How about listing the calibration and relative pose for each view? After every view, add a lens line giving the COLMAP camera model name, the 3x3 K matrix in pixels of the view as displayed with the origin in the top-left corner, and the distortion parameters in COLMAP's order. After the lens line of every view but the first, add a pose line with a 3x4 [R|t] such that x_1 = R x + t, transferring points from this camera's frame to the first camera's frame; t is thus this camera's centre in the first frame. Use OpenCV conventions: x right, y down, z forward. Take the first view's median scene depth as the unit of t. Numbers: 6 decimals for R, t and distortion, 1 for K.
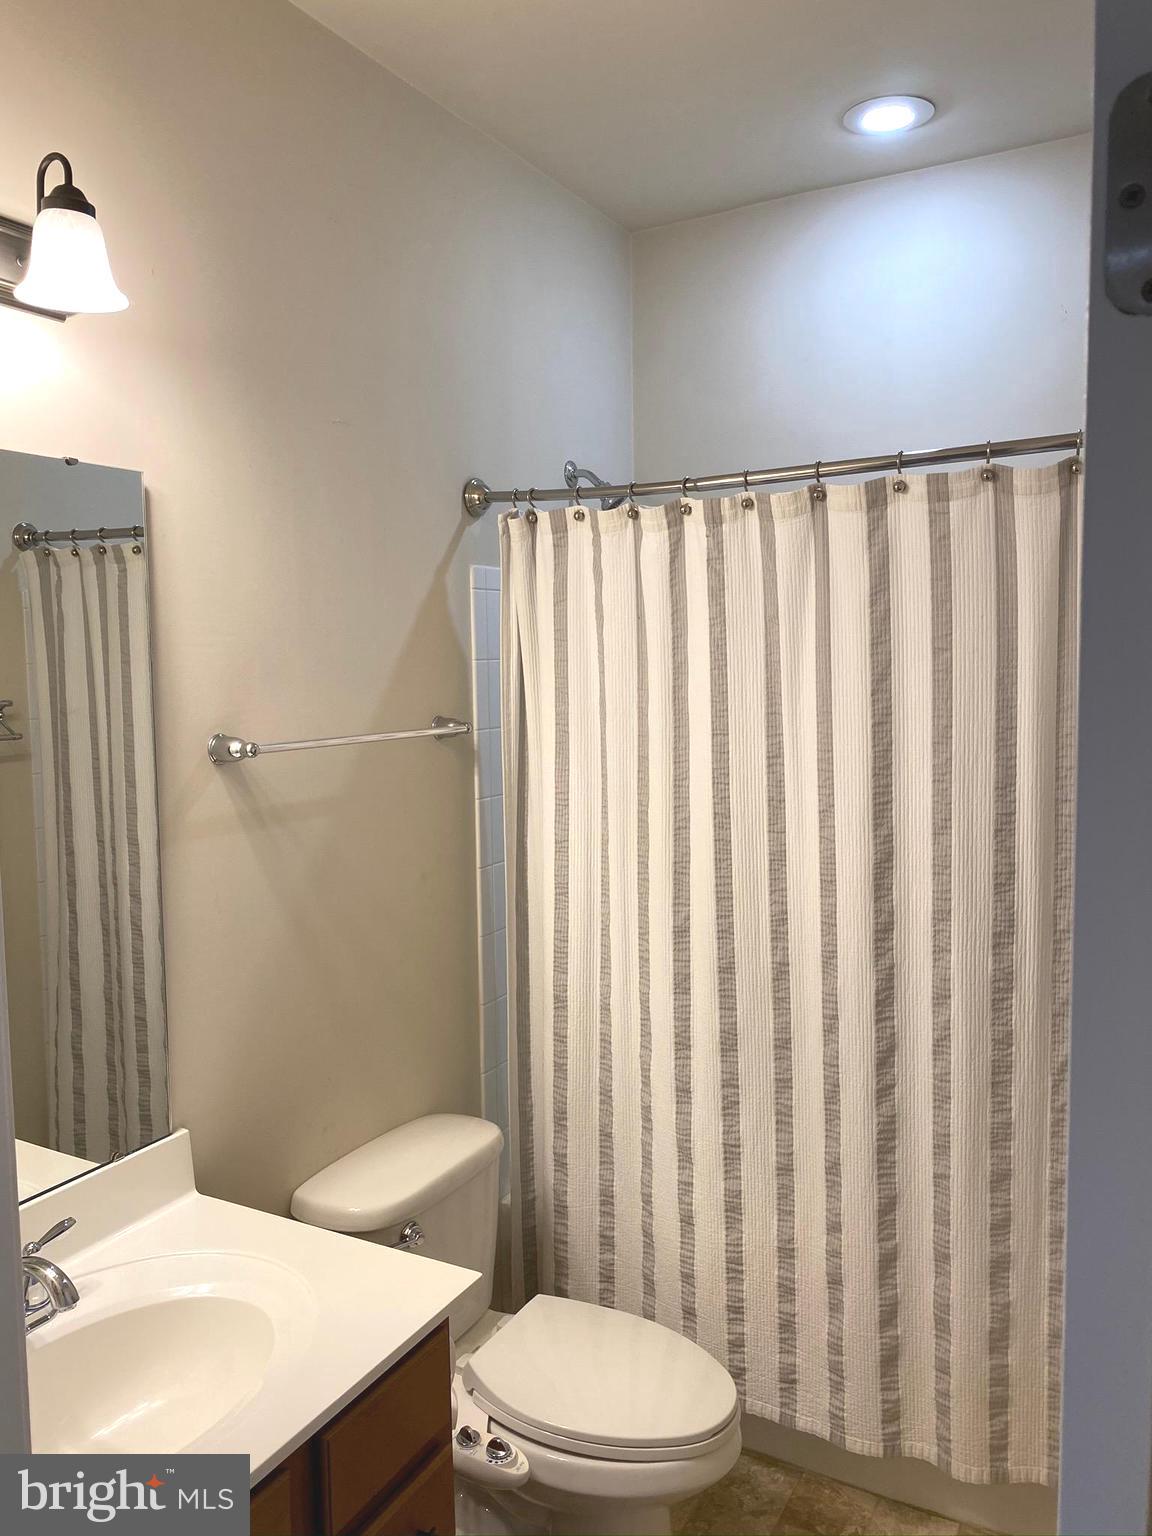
lens RADIAL K [[1169.6, 0, 575.9], [0, 1169.6, 763.9], [0, 0, 1]] dist [0.030341, -0.051764]
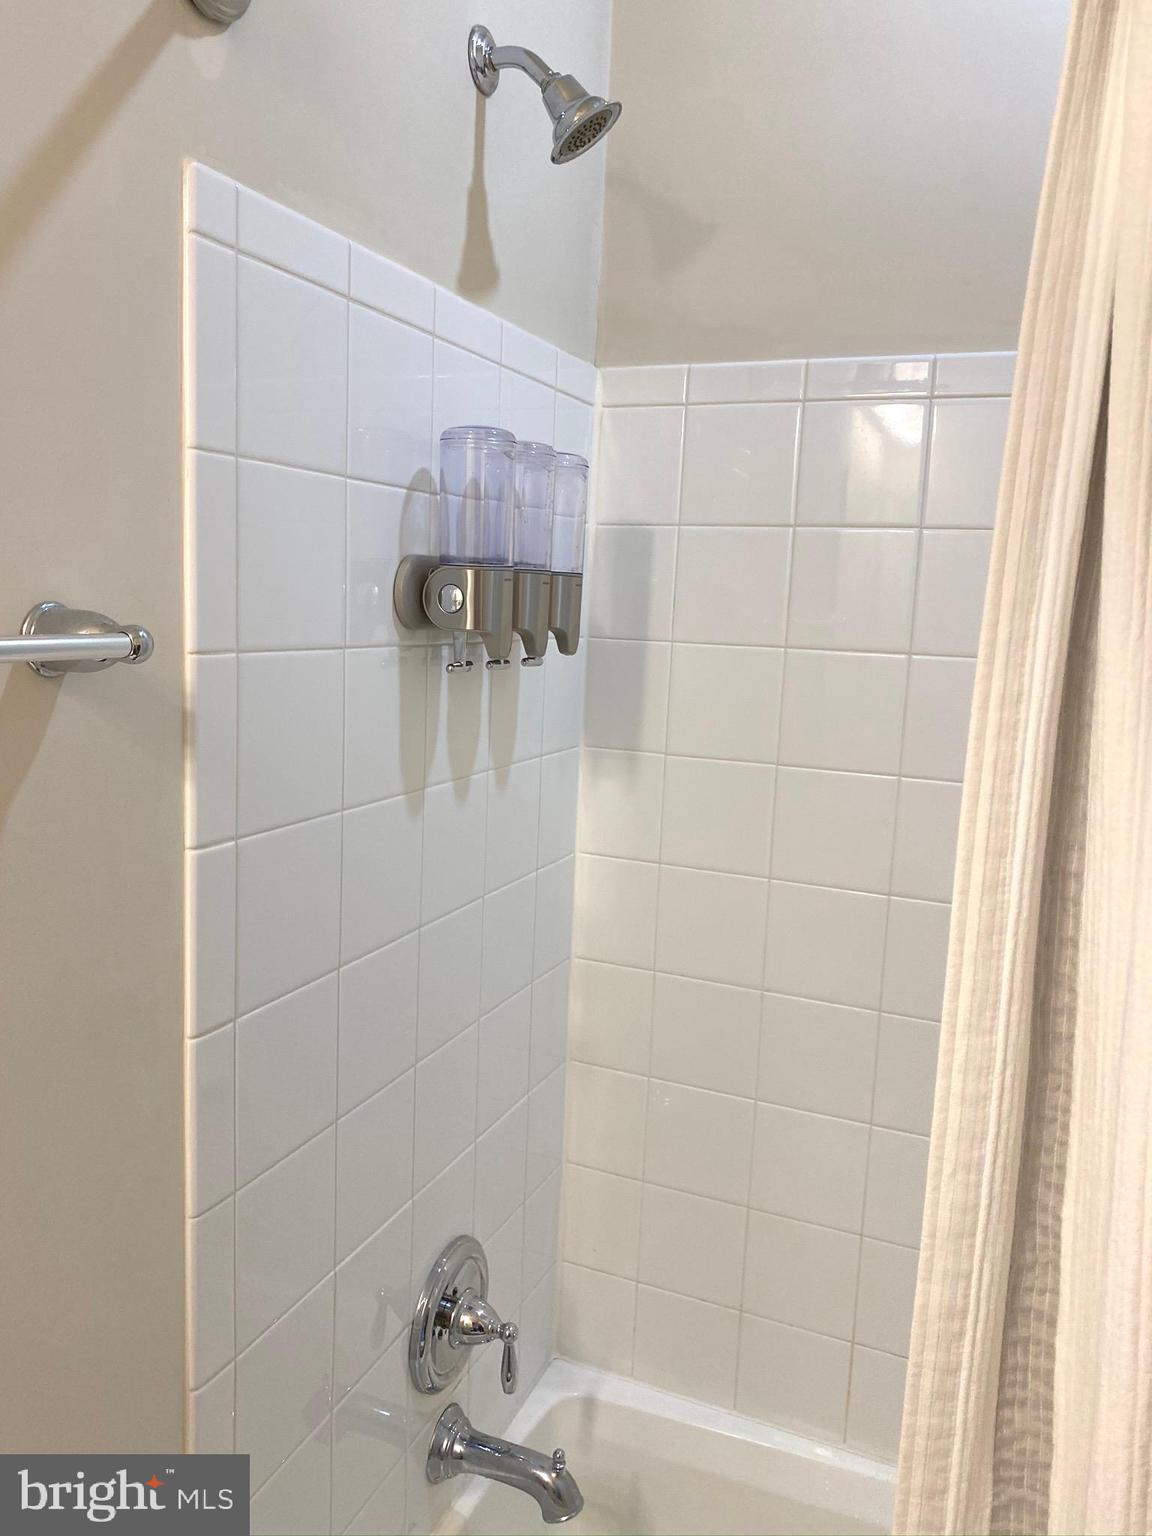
lens RADIAL K [[1169.6, 0, 575.5], [0, 1169.6, 770.9], [0, 0, 1]] dist [0.030341, -0.051764]
pose [[0.992034, 0.038508, 0.119941, -0.012639], [-0.045834, 0.997209, 0.058929, -0.019883], [-0.117337, -0.063957, 0.991030, 0.639114]]
